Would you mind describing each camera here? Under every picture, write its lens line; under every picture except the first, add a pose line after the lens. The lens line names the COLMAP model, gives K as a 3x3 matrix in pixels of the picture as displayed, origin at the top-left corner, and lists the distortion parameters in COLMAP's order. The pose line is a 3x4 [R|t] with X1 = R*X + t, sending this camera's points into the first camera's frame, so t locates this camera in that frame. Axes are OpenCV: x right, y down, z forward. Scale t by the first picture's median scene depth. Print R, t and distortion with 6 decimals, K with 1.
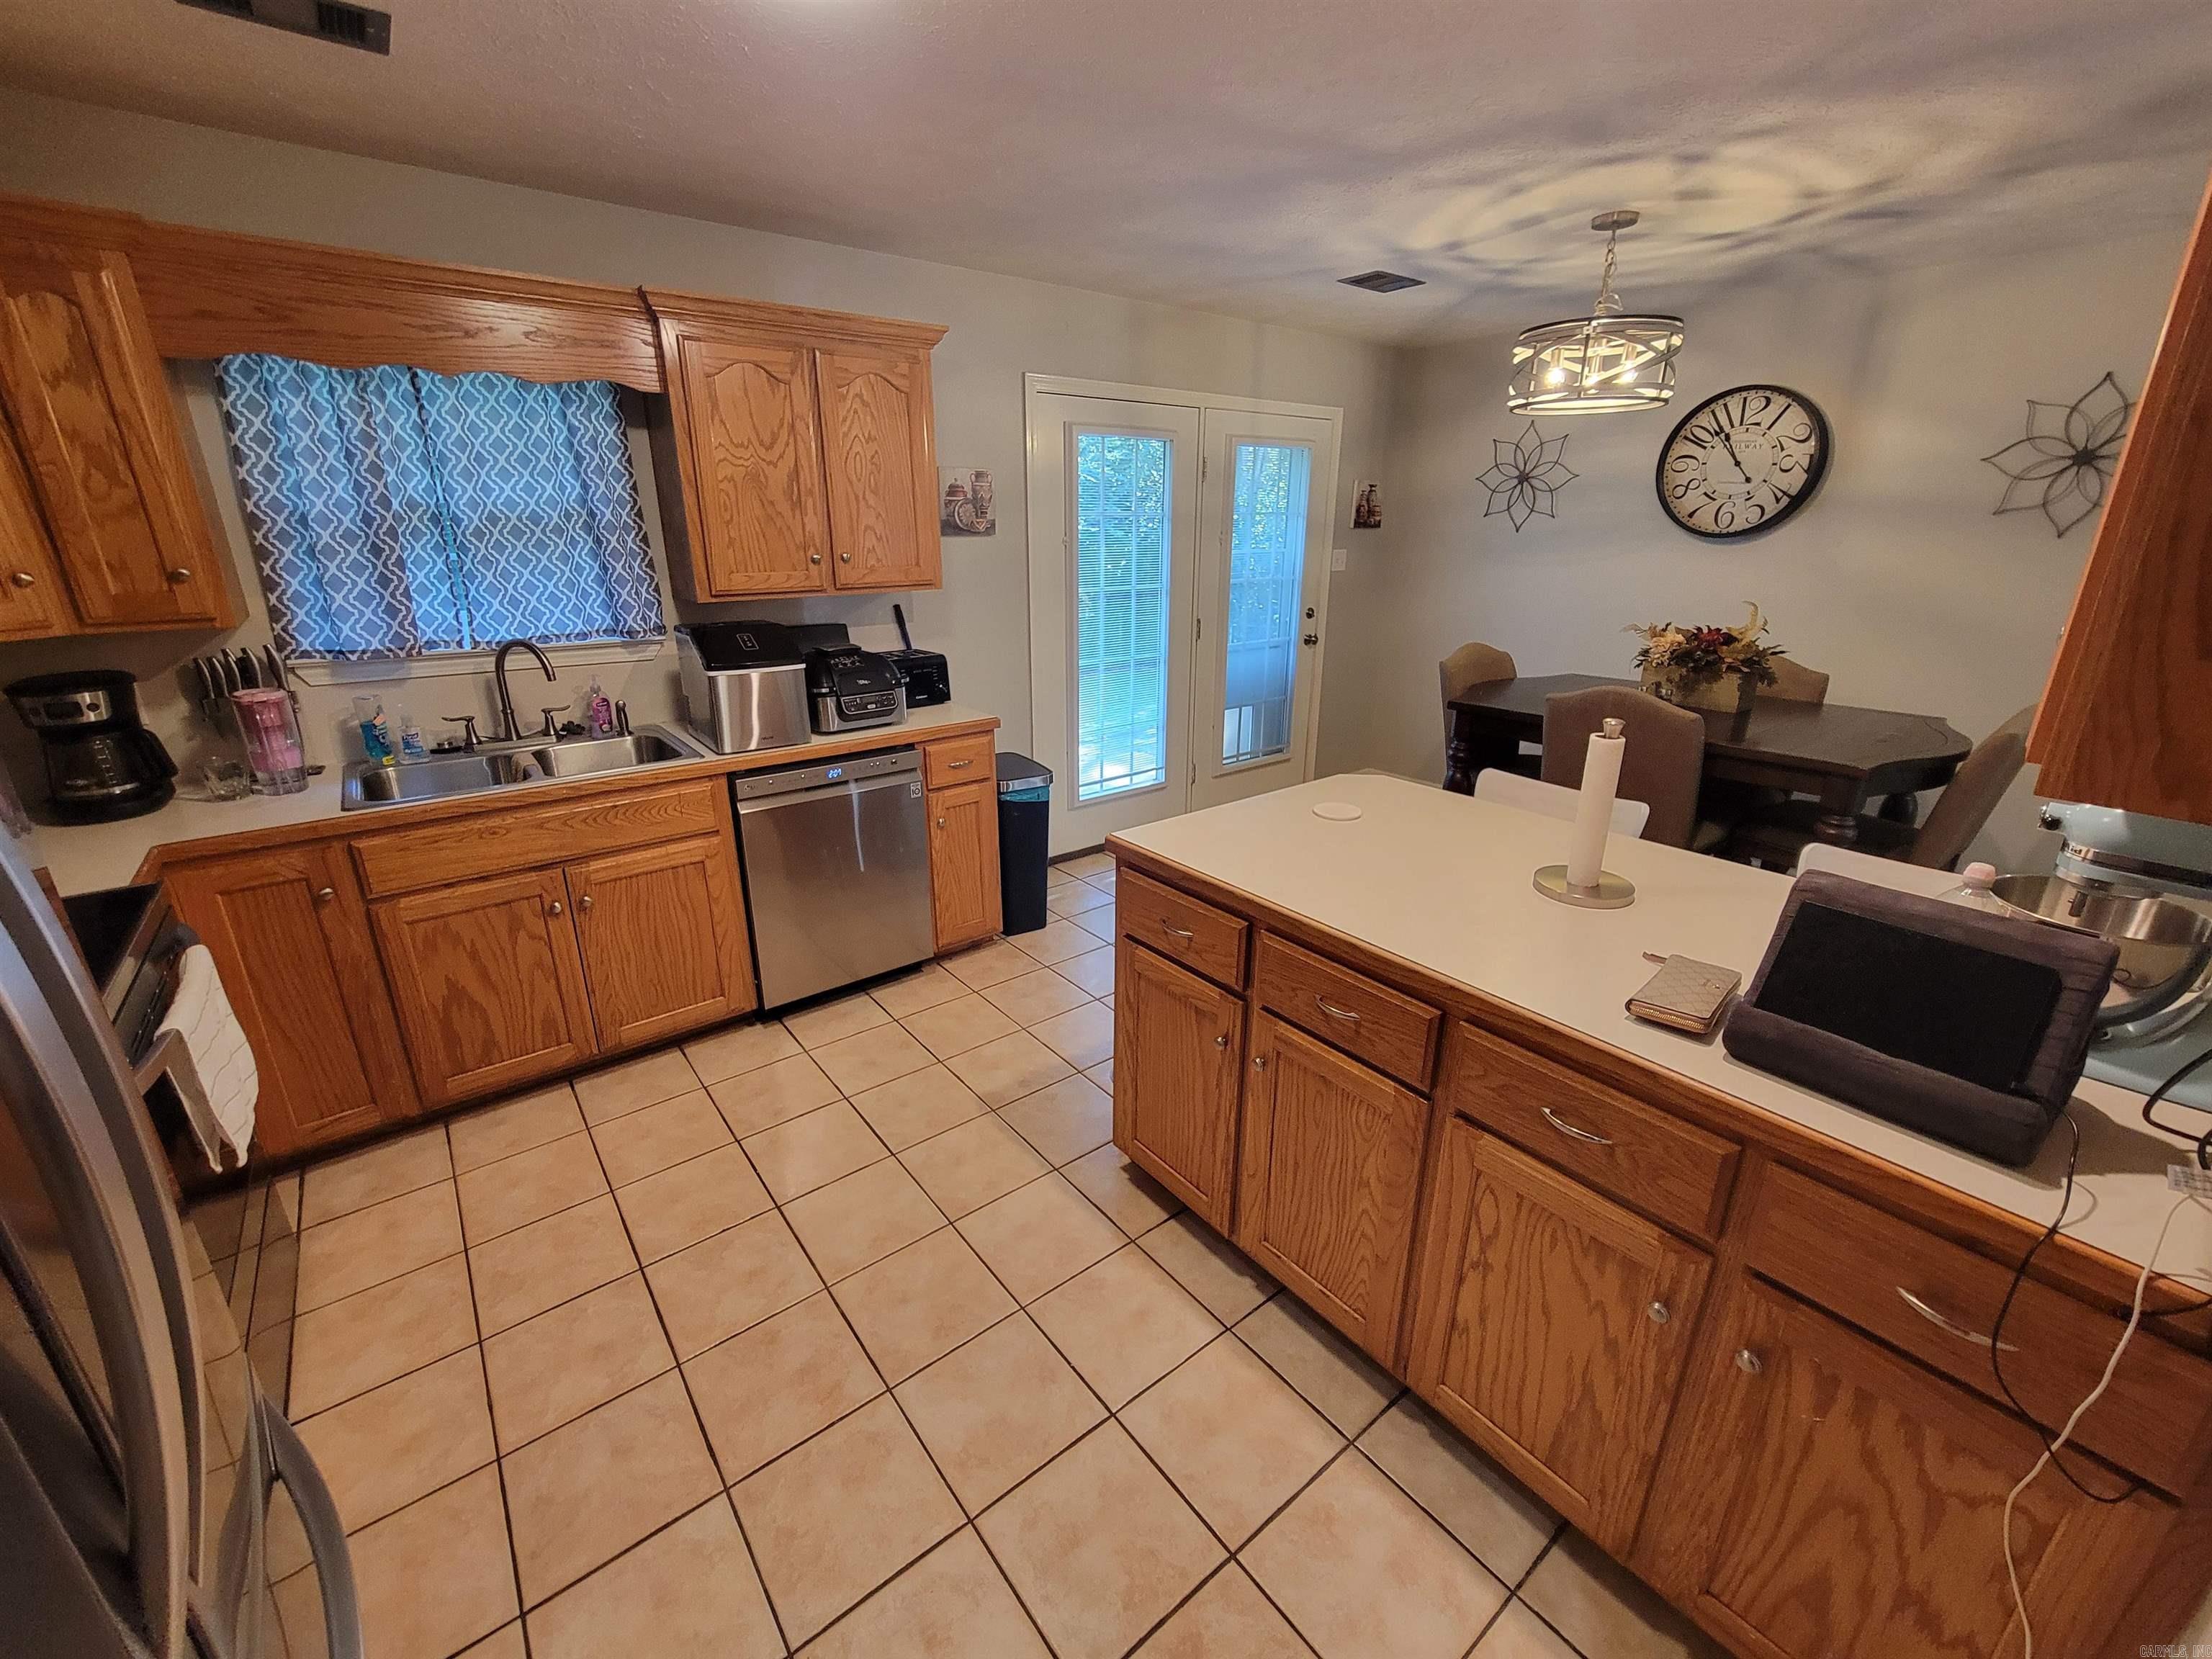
lens RADIAL K [[903.8, 0, 1094.8], [0, 903.8, 823.8], [0, 0, 1]] dist [0.002190, 0.000355]
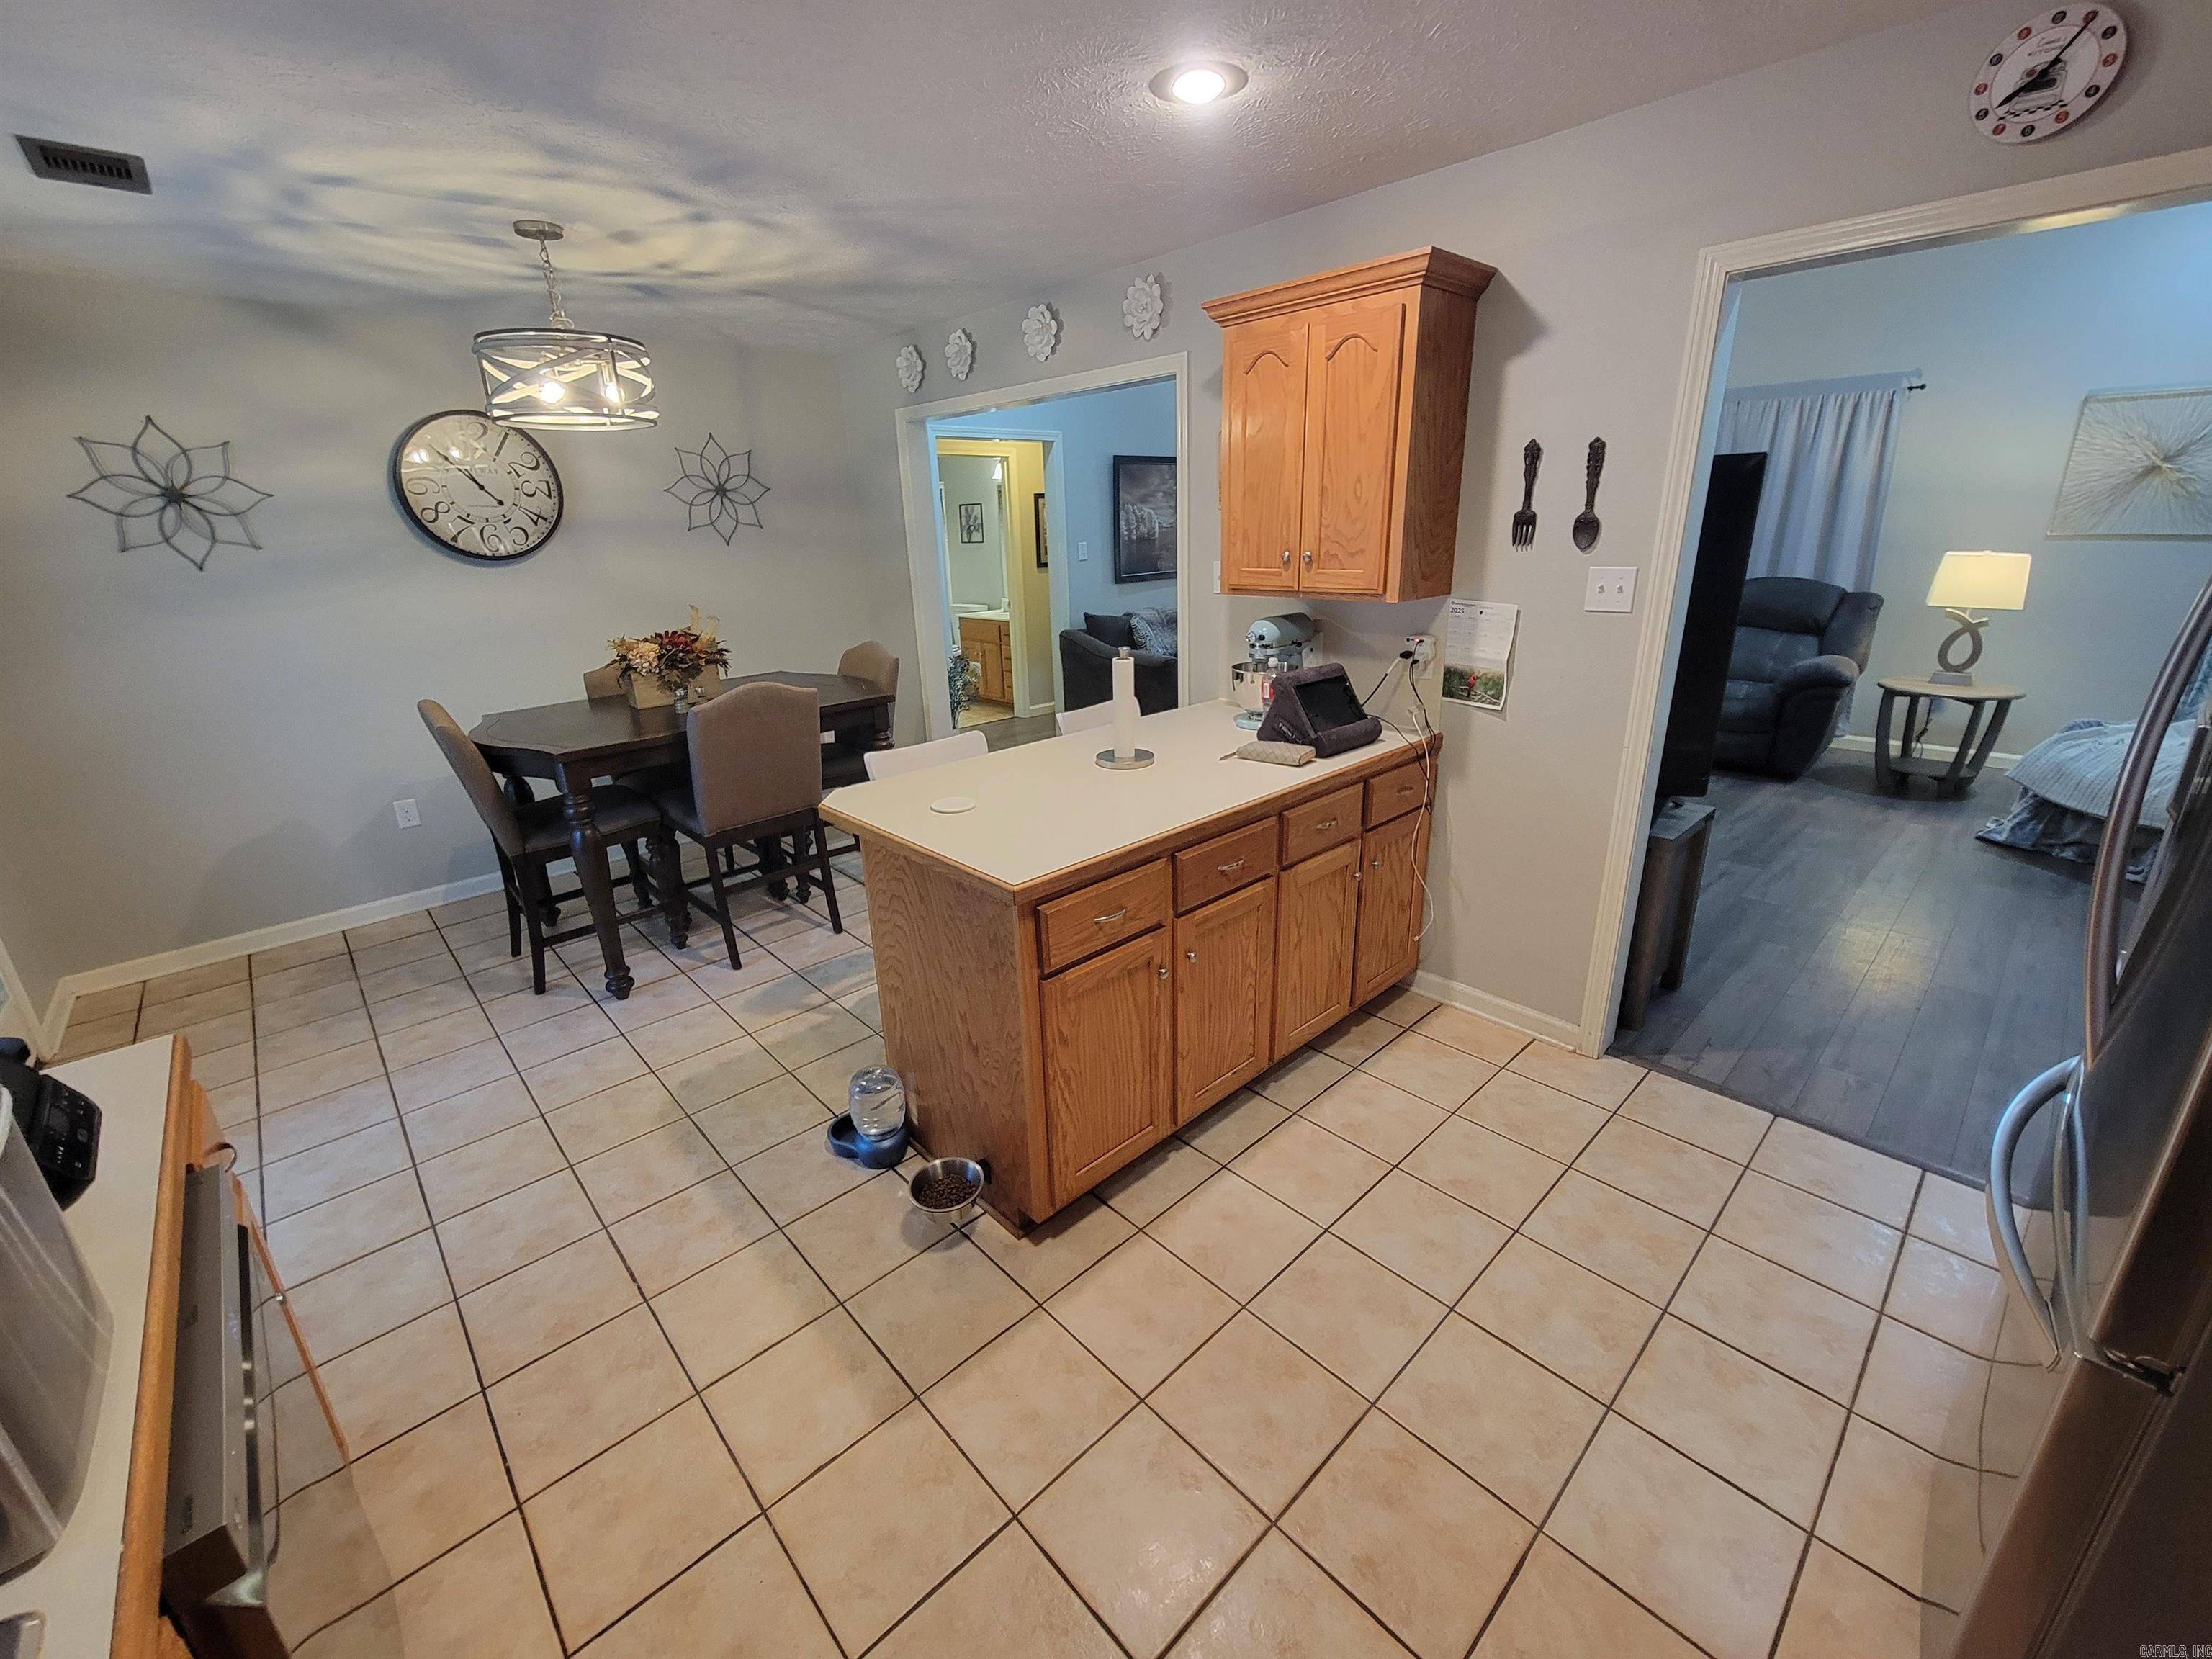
lens RADIAL K [[903.8, 0, 1090.2], [0, 903.8, 823.6], [0, 0, 1]] dist [0.002190, 0.000355]
pose [[-0.080257, -0.318938, 0.944372, -0.586687], [0.353519, 0.876732, 0.326138, -0.221773], [-0.931978, 0.360028, 0.042386, 0.645498]]
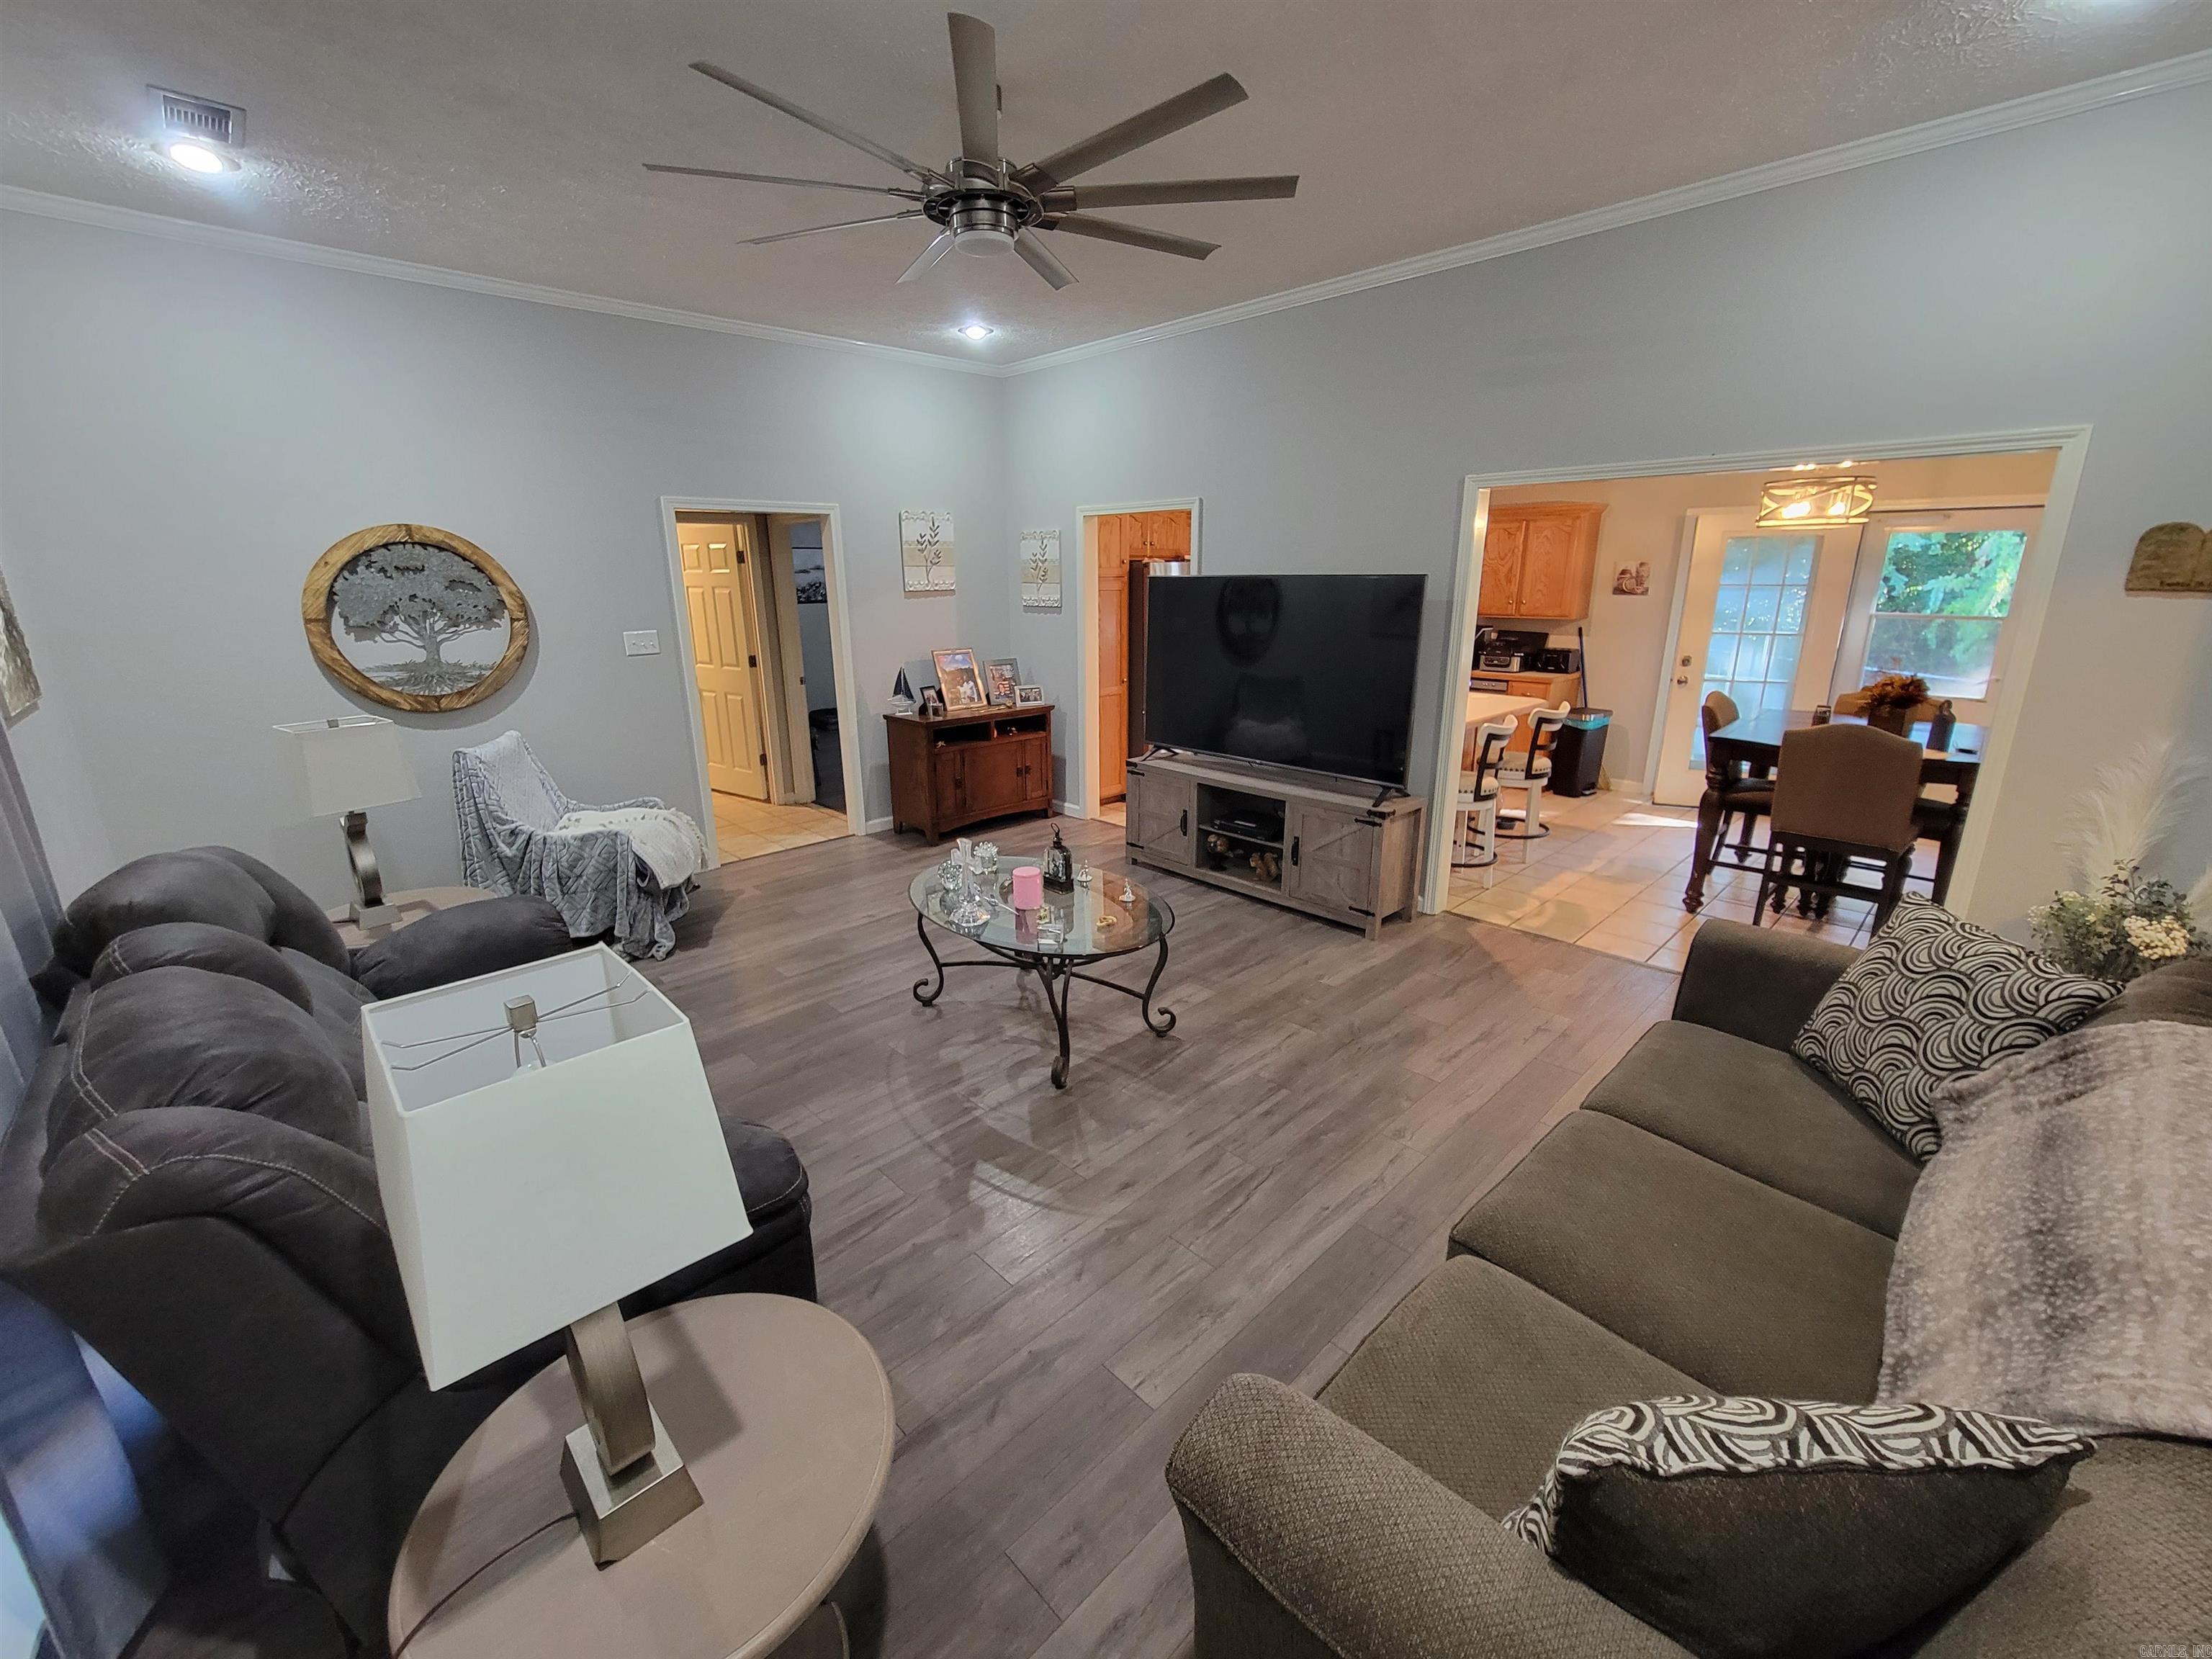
lens RADIAL K [[903.8, 0, 1104.4], [0, 903.8, 827.5], [0, 0, 1]] dist [0.002190, 0.000355]
pose [[0.100939, 0.266669, -0.958488, 2.255592], [-0.315187, 0.922355, 0.223424, 0.077857], [0.943646, 0.279550, 0.177152, -0.335701]]
